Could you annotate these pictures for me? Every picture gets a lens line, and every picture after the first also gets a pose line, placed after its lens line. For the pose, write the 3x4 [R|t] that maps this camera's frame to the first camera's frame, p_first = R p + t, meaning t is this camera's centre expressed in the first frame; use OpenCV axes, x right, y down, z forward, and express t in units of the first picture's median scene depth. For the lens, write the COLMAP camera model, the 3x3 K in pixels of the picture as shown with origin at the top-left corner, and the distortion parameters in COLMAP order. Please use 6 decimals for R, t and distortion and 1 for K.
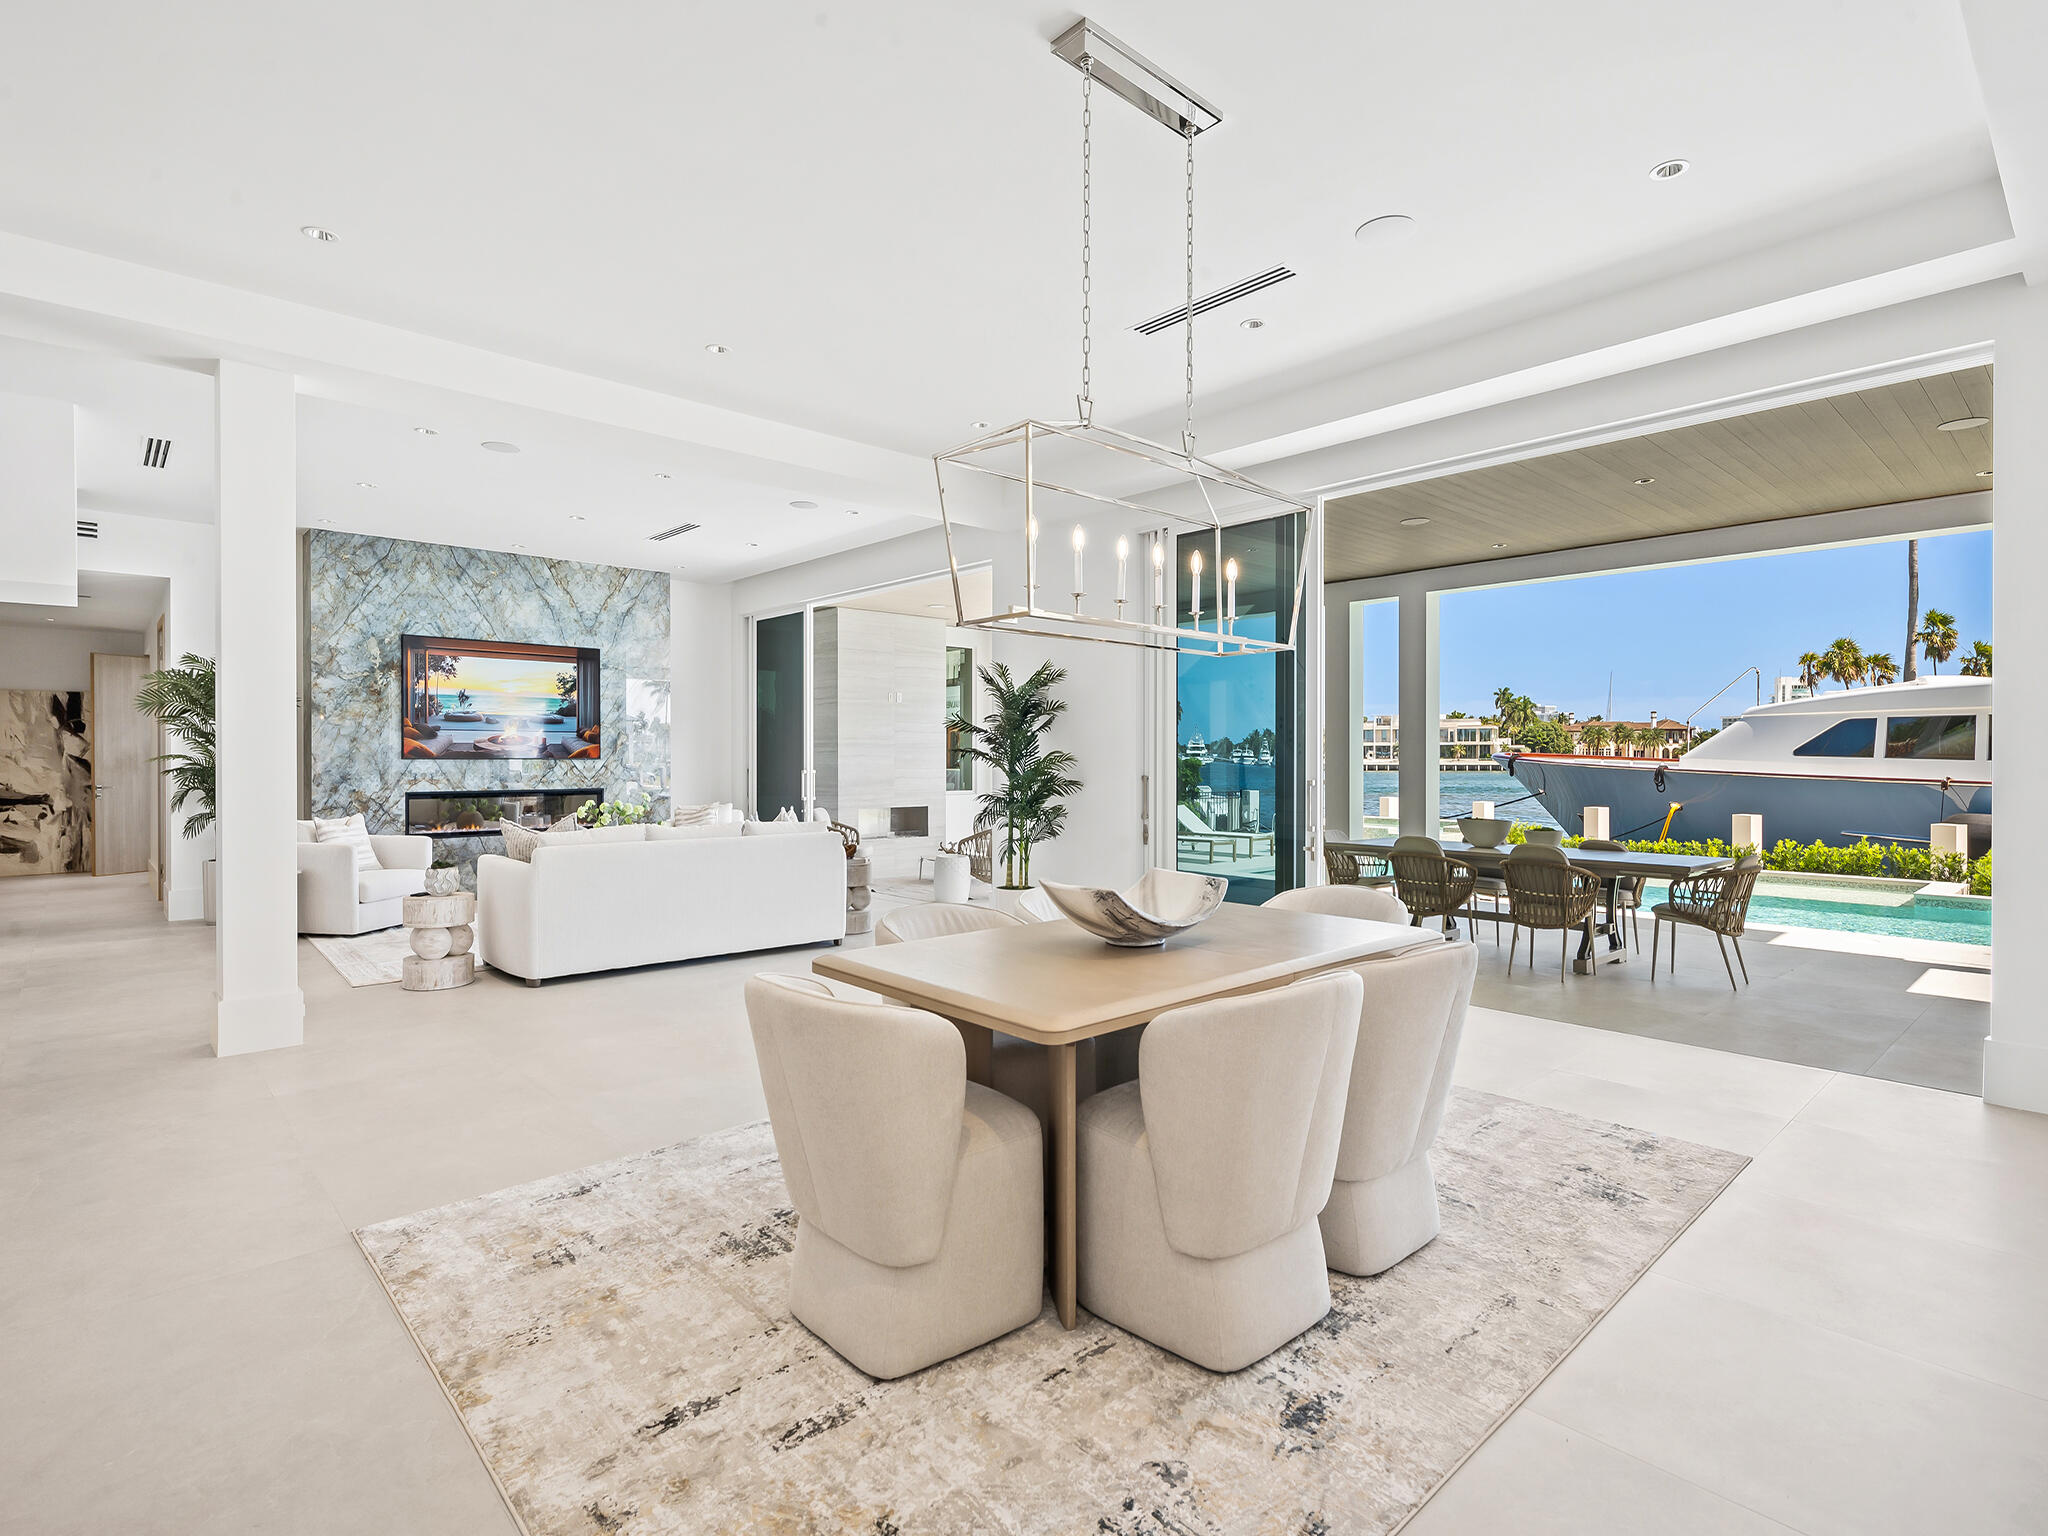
lens RADIAL K [[1024.3, 0, 1024.0], [0, 1024.3, 768.0], [0, 0, 1]] dist [-0.001534, 0.016617]
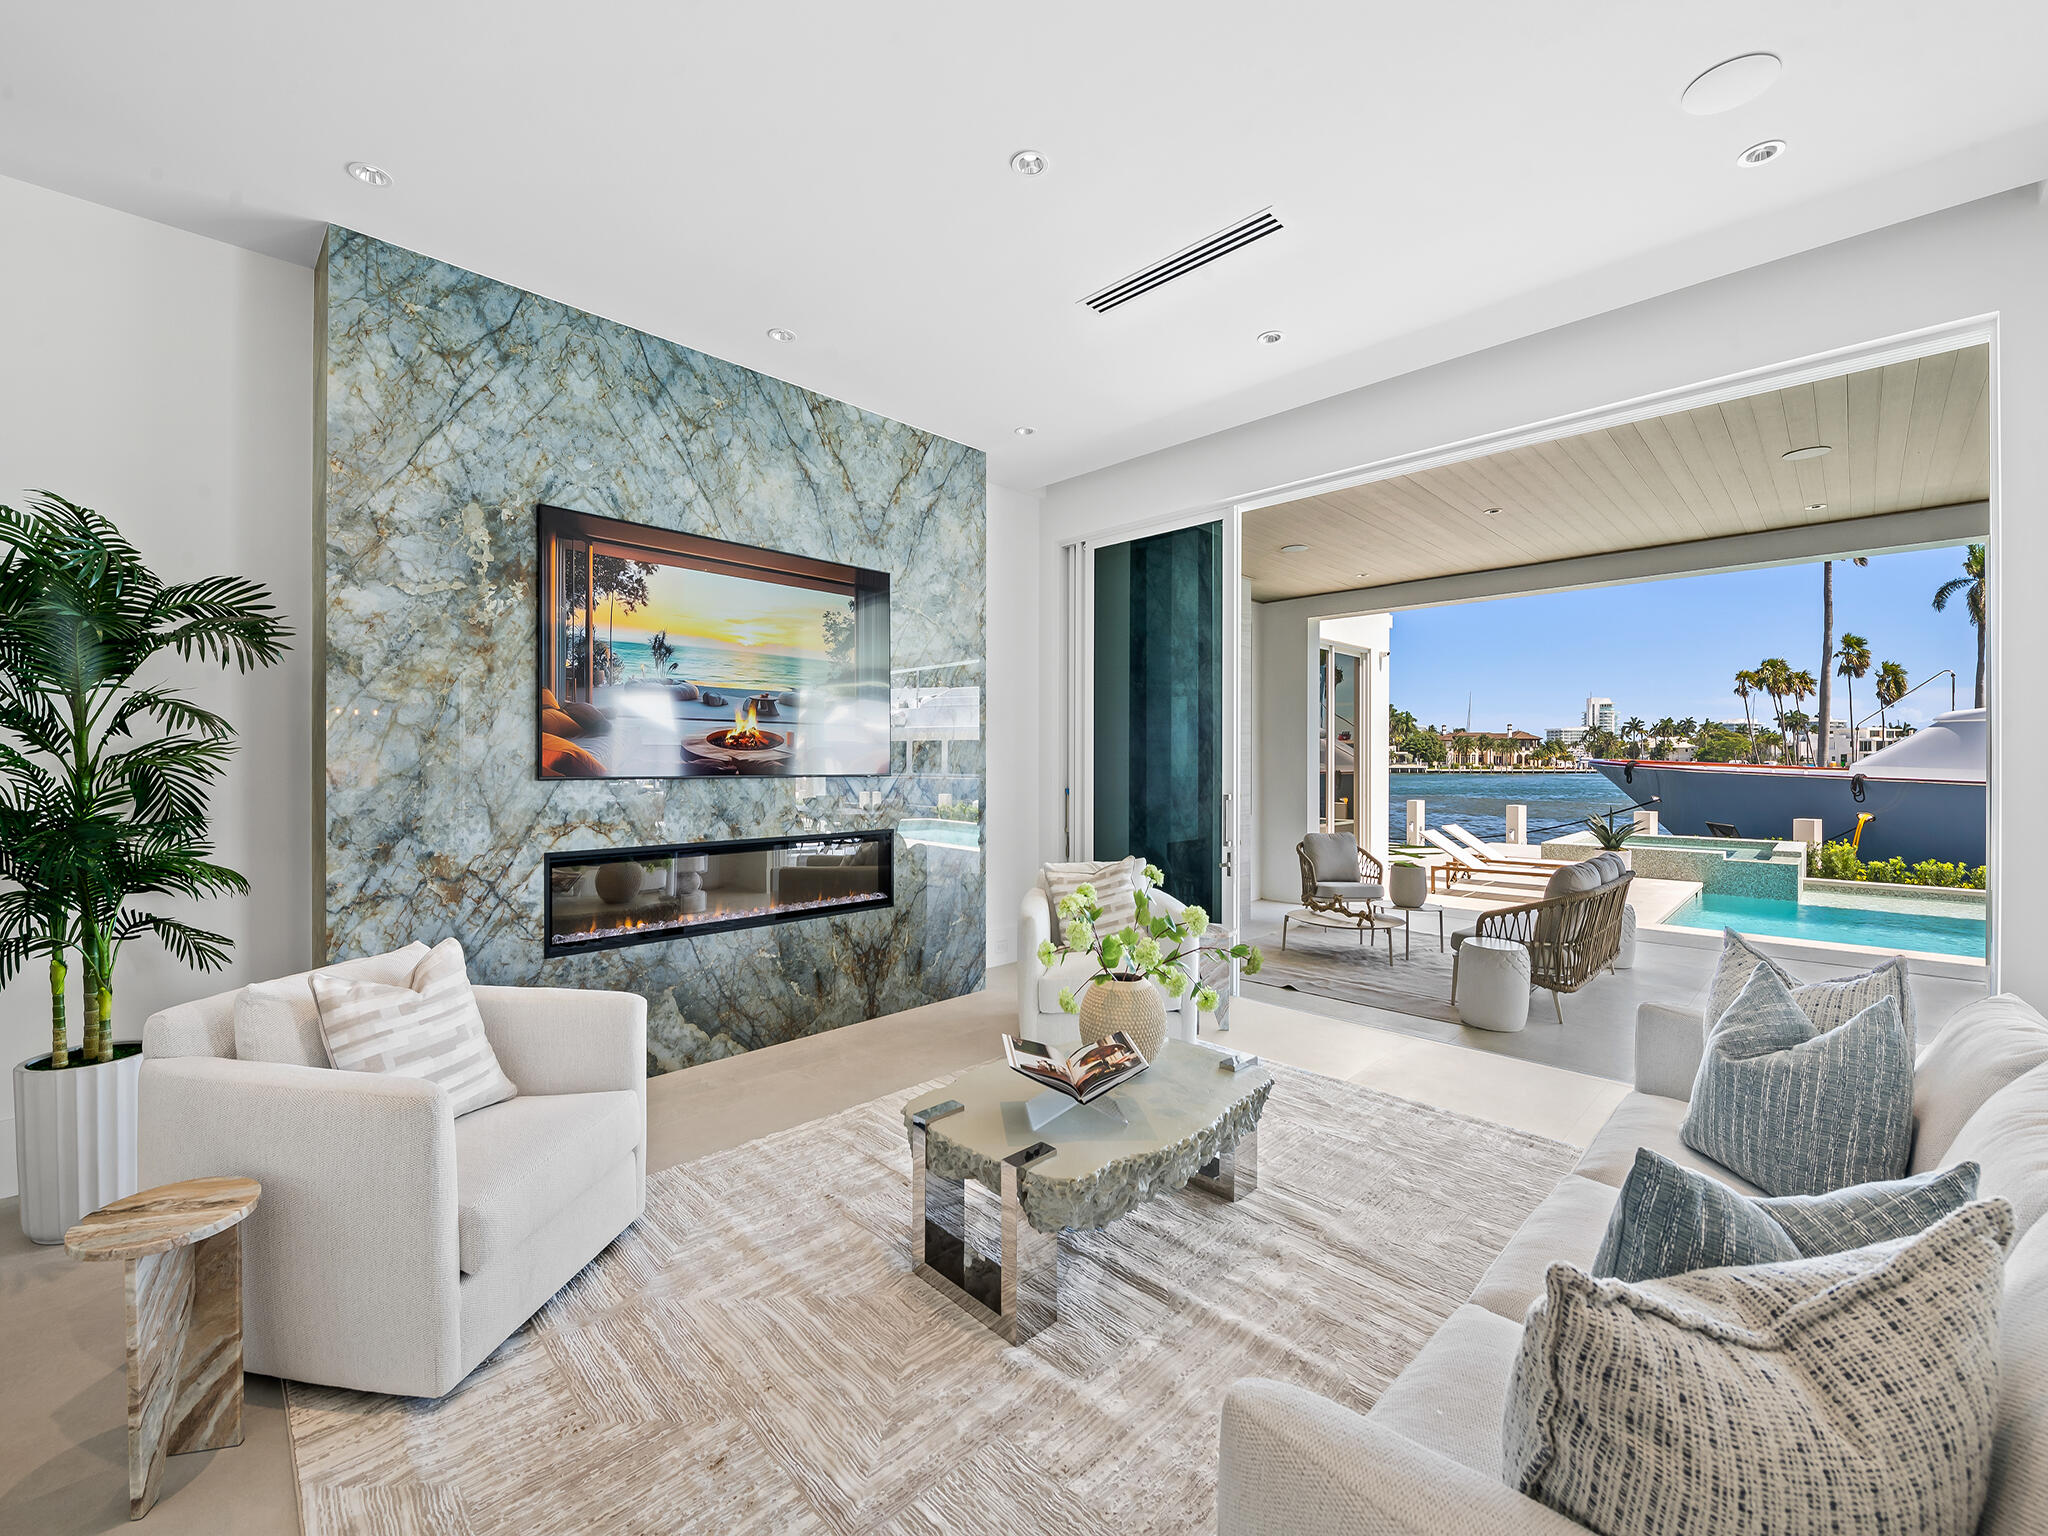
lens RADIAL K [[844.1, 0, 1022.9], [0, 844.1, 765.2], [0, 0, 1]] dist [-0.003083, -0.000457]
pose [[0.998751, -0.001054, 0.049957, -0.406860], [0.001393, 0.999976, -0.006739, -0.012465], [-0.049949, 0.006801, 0.998729, 0.612109]]
